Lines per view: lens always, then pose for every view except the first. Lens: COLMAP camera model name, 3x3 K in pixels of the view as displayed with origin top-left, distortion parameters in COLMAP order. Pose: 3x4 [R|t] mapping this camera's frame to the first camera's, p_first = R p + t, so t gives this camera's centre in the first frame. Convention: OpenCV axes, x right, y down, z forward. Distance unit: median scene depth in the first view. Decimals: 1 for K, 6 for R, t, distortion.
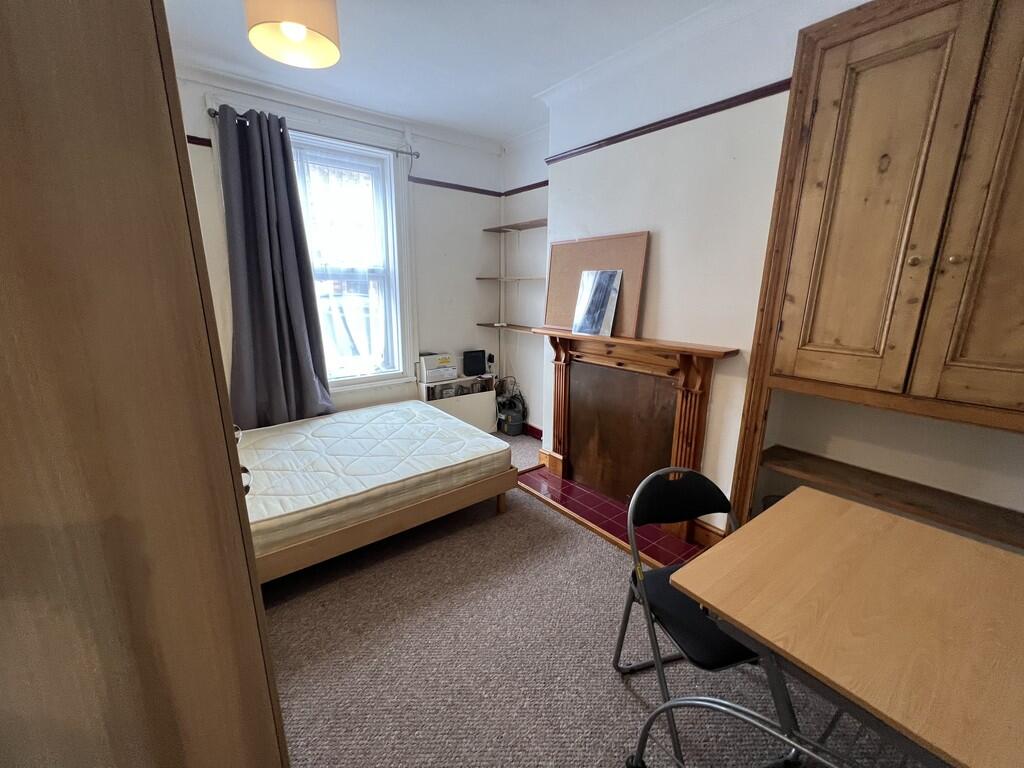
lens RADIAL K [[409.5, 0, 513.3], [0, 409.5, 384.1], [0, 0, 1]] dist [-0.001982, 0.000743]
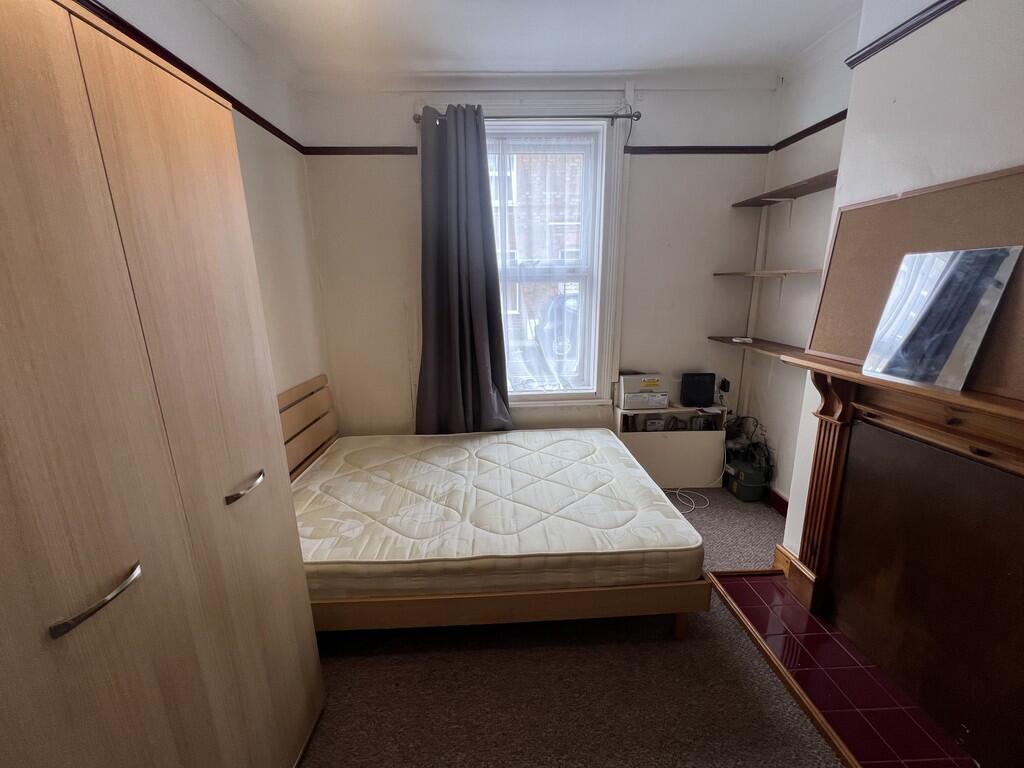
lens RADIAL K [[409.5, 0, 511.5], [0, 409.5, 382.4], [0, 0, 1]] dist [-0.001982, 0.000743]
pose [[0.808888, 0.115014, -0.576603, 0.073113], [-0.113895, 0.992756, 0.038246, -0.069883], [0.576825, 0.034736, 0.816129, 0.263619]]
